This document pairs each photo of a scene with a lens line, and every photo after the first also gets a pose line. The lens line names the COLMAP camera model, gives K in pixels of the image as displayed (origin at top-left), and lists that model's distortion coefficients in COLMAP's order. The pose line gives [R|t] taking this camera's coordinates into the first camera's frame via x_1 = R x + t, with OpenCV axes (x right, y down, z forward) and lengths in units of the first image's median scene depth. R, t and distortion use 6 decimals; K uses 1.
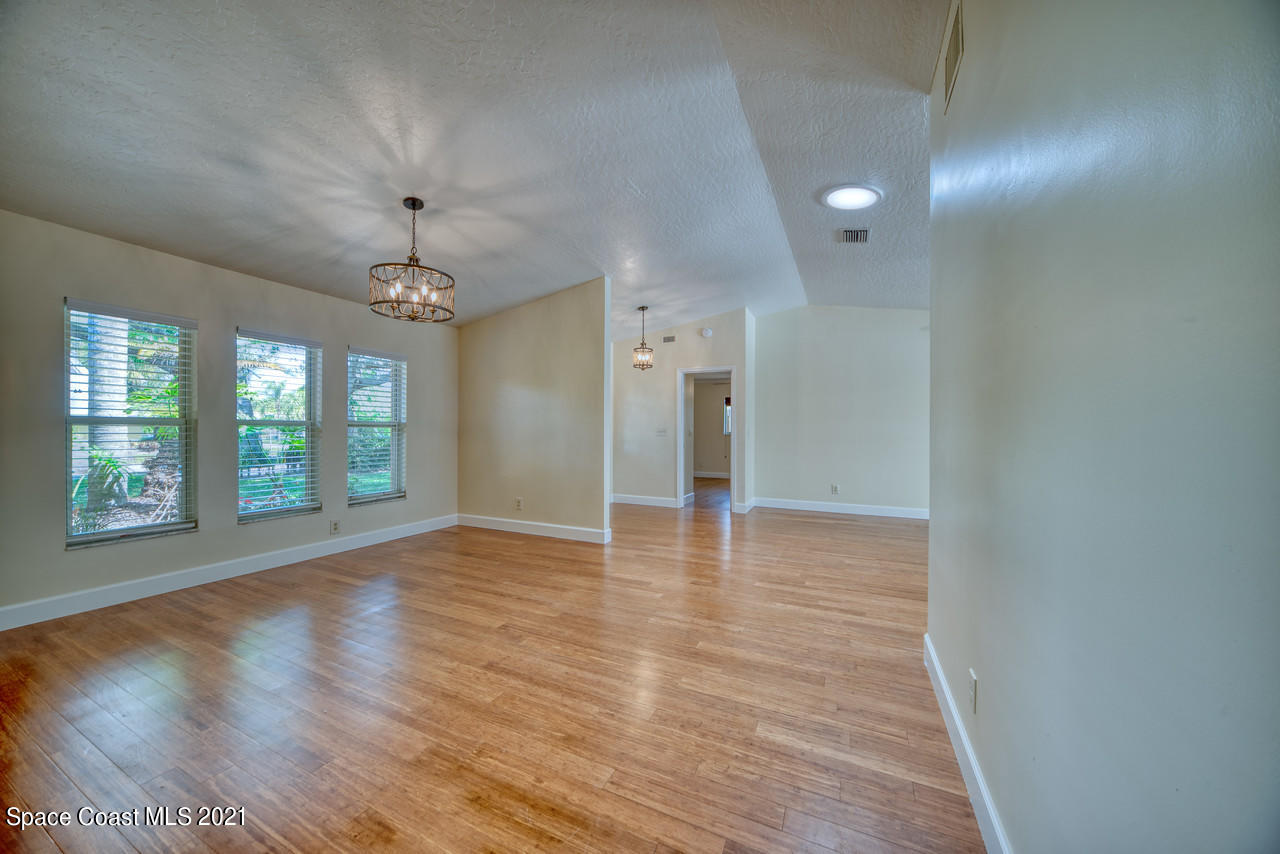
lens RADIAL K [[444.9, 0, 632.9], [0, 444.9, 431.9], [0, 0, 1]] dist [-0.001088, -0.000061]
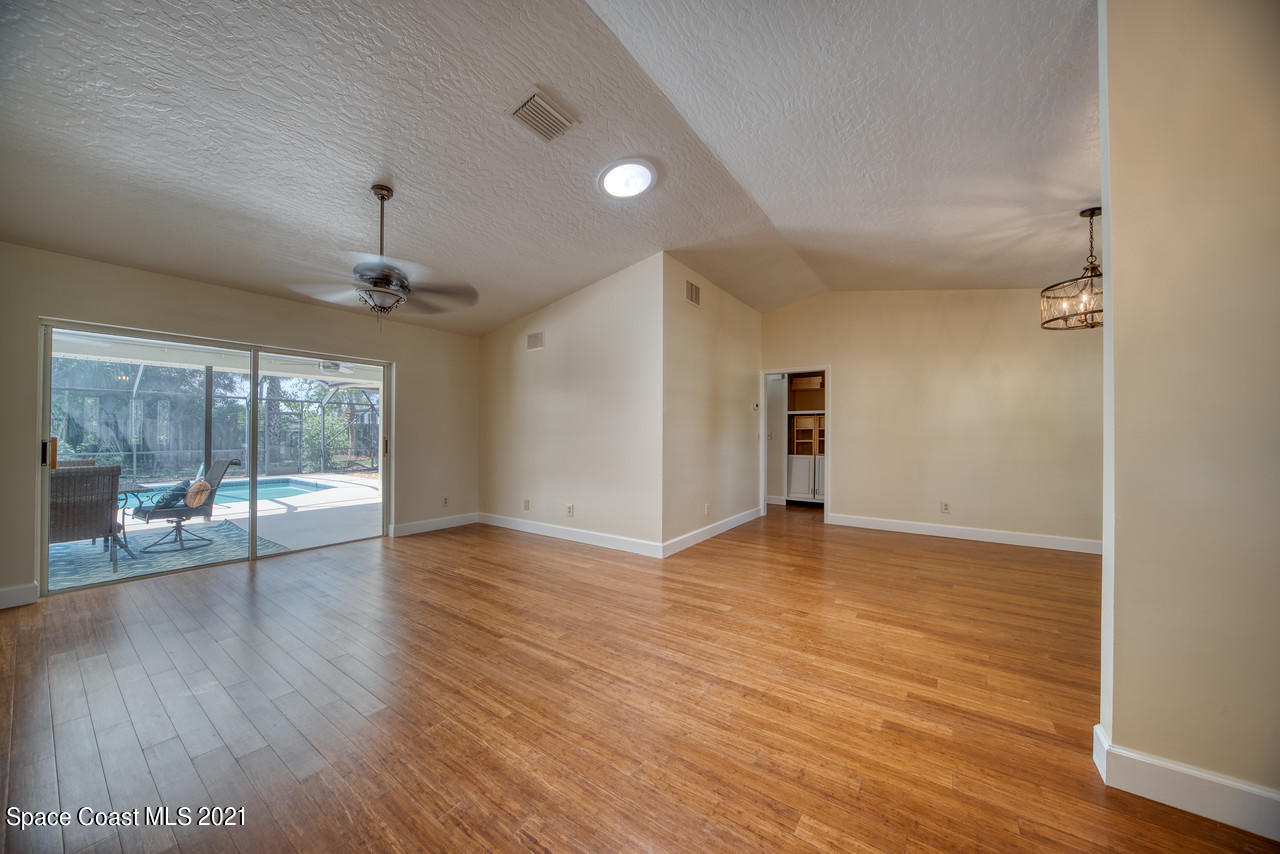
lens RADIAL K [[444.9, 0, 632.9], [0, 444.9, 431.9], [0, 0, 1]] dist [-0.001088, -0.000061]
pose [[-0.985891, -0.008228, 0.167186, 0.321879], [-0.009025, 0.999951, -0.004009, -0.000613], [-0.167145, -0.005461, -0.985917, 1.911177]]
